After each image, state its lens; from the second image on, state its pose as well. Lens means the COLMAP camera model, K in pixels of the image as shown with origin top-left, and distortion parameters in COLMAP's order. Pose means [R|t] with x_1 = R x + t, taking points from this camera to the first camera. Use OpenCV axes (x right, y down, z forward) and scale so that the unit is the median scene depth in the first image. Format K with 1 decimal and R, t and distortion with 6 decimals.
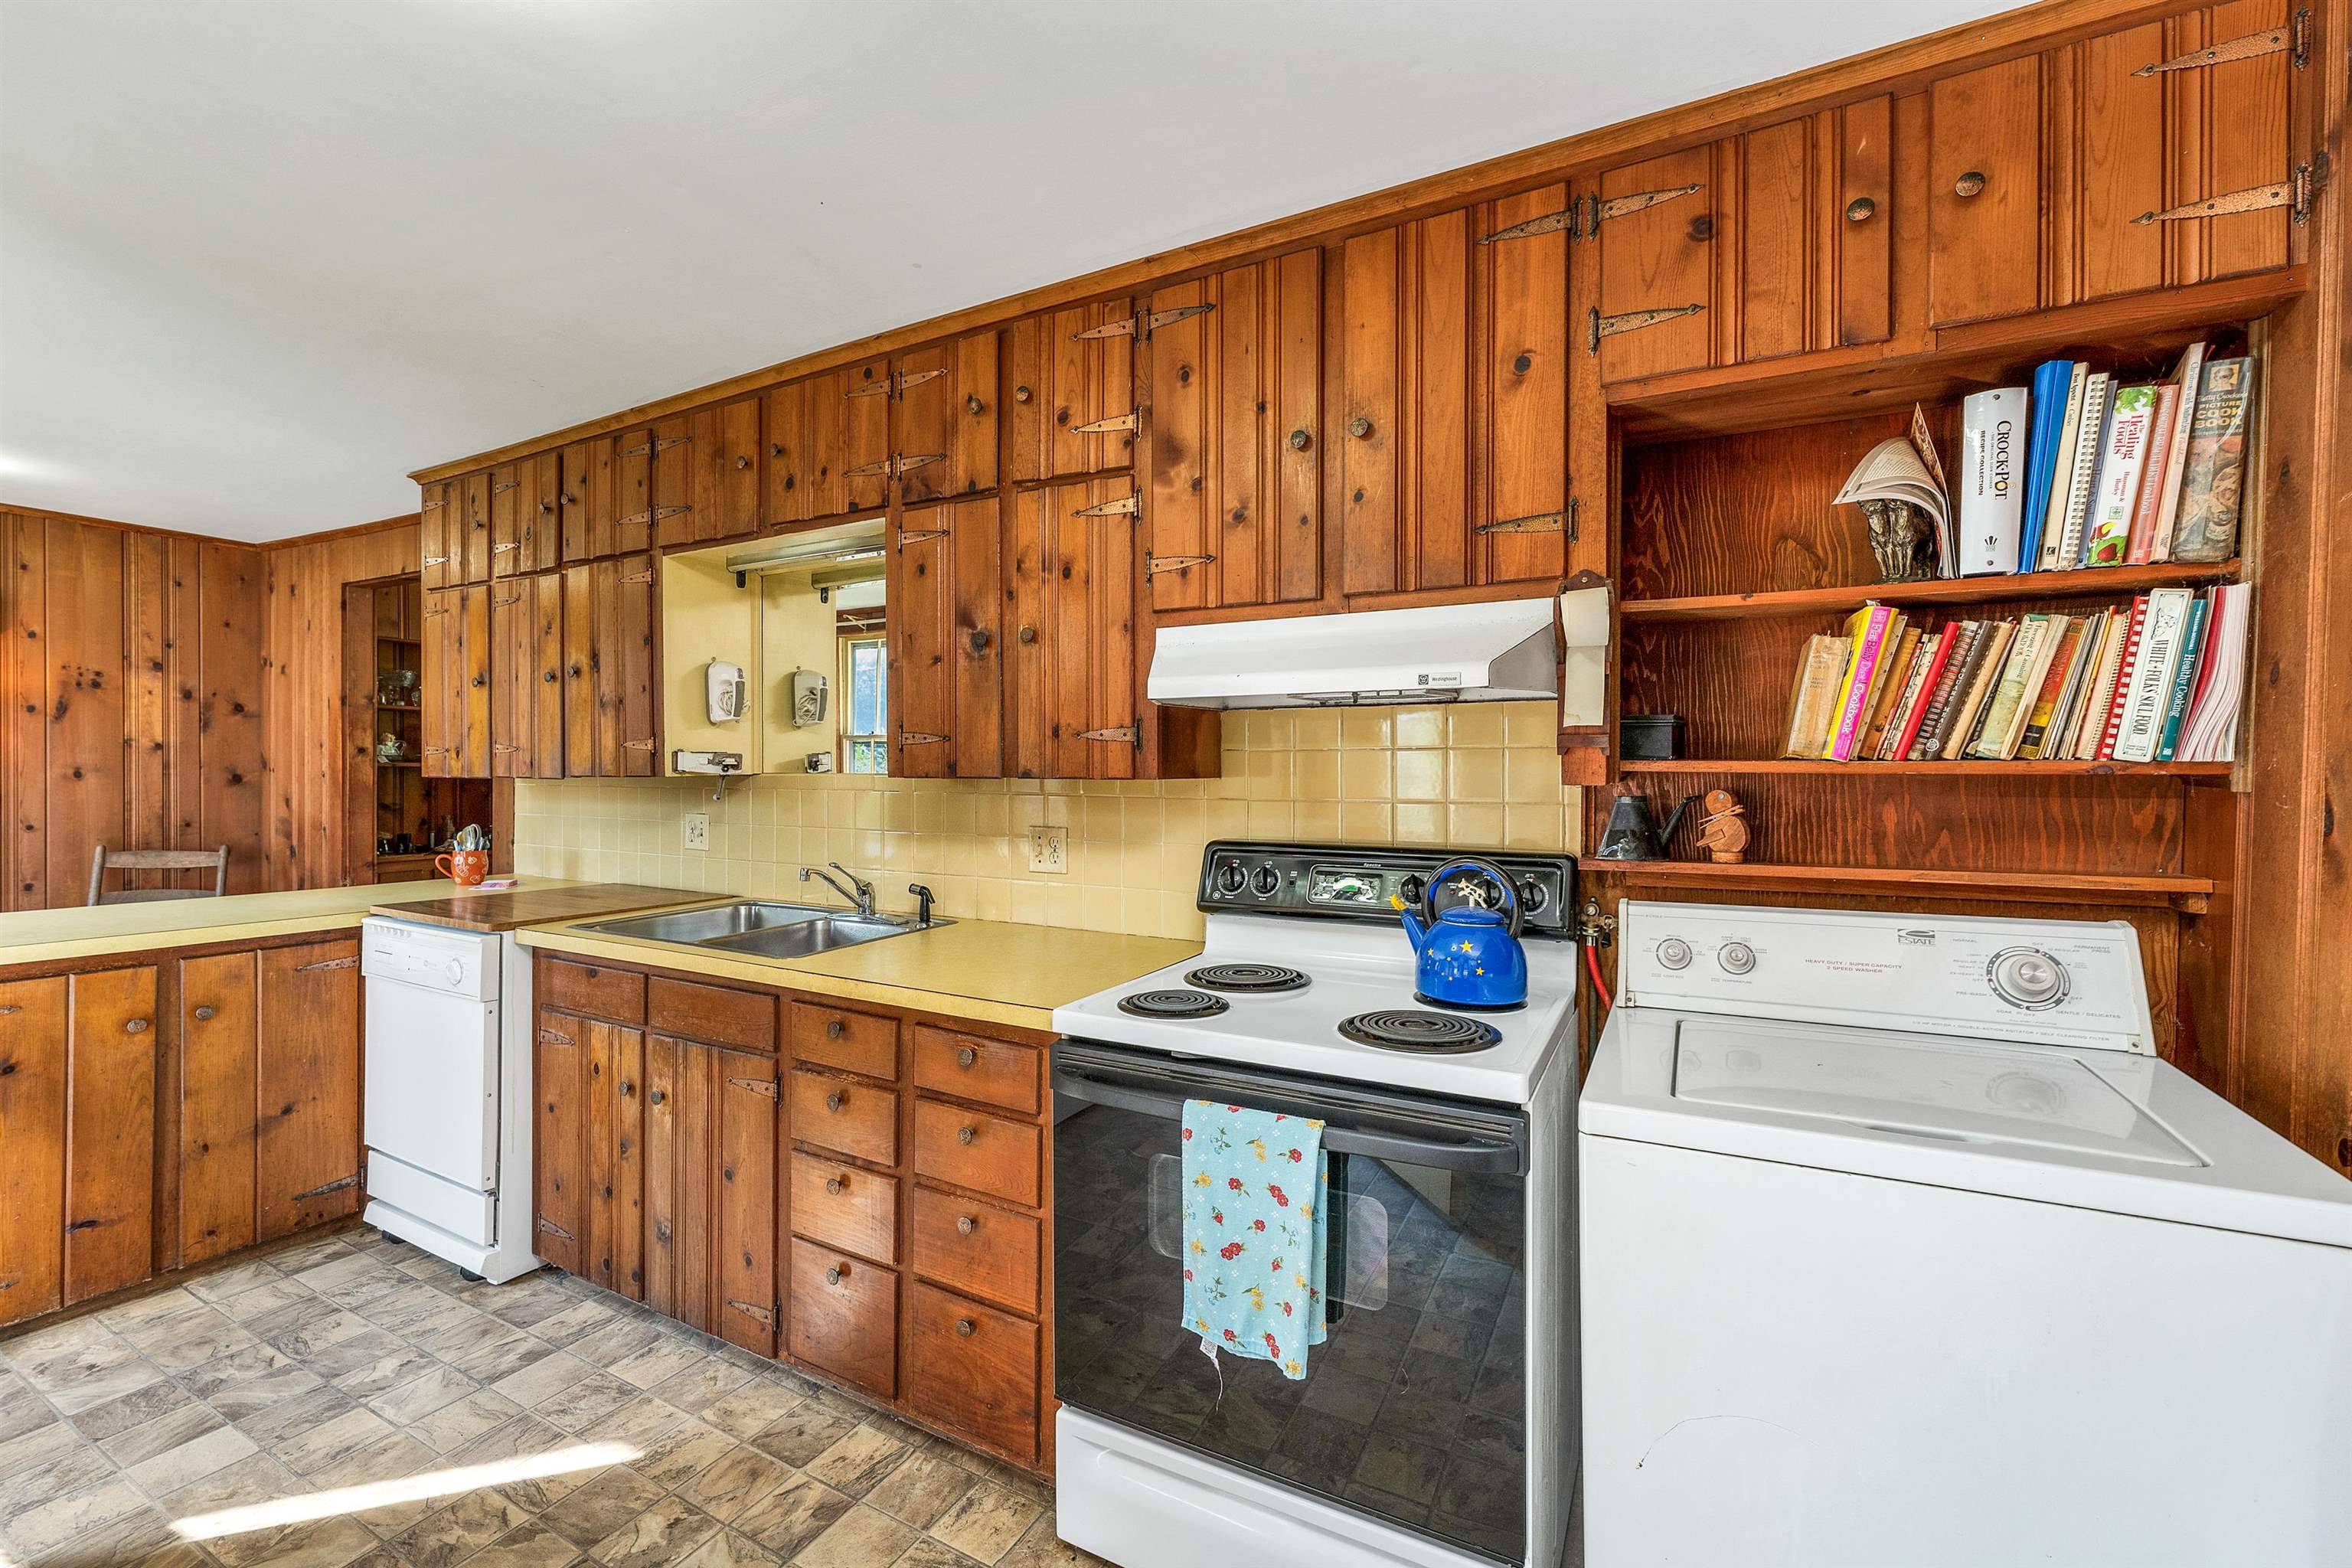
lens RADIAL K [[981.5, 0, 1173.3], [0, 981.5, 771.7], [0, 0, 1]] dist [-0.001246, 0.001011]
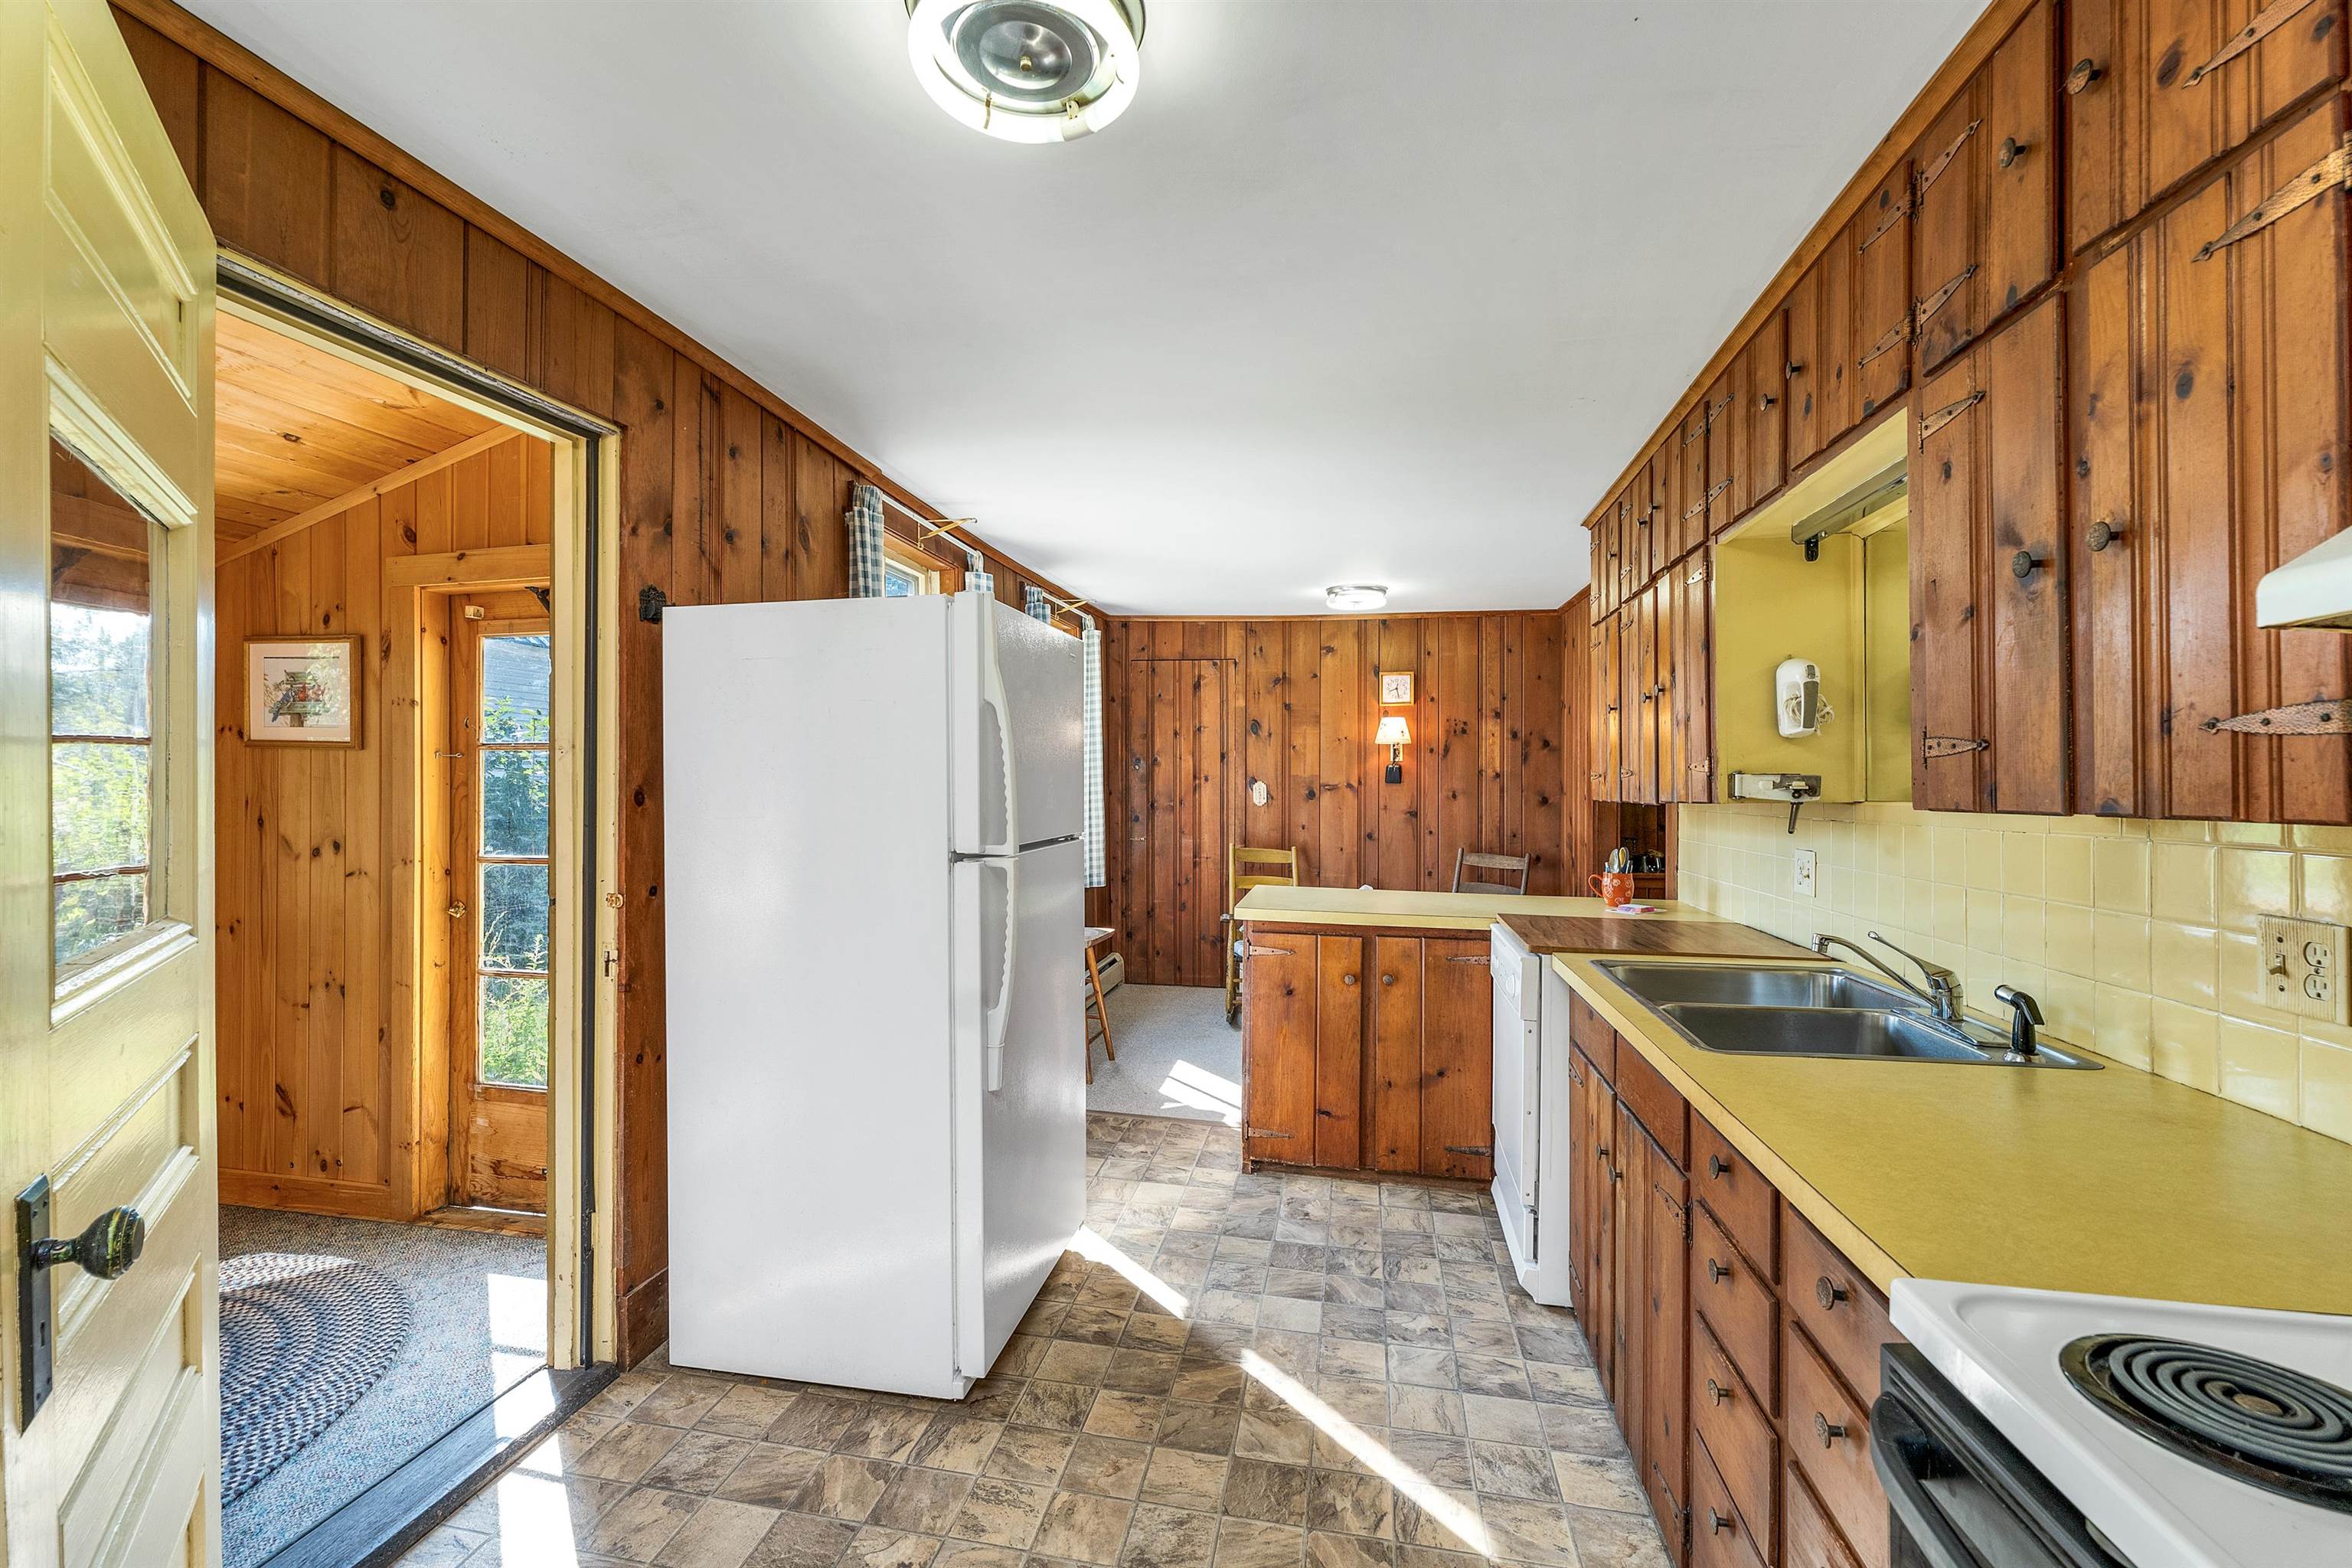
lens RADIAL K [[981.5, 0, 1174.4], [0, 981.5, 780.4], [0, 0, 1]] dist [-0.001246, 0.001011]
pose [[0.302937, -0.006530, -0.952988, 0.169533], [-0.010284, 0.999896, -0.010120, -0.001809], [0.952955, 0.012866, 0.302838, 0.341050]]
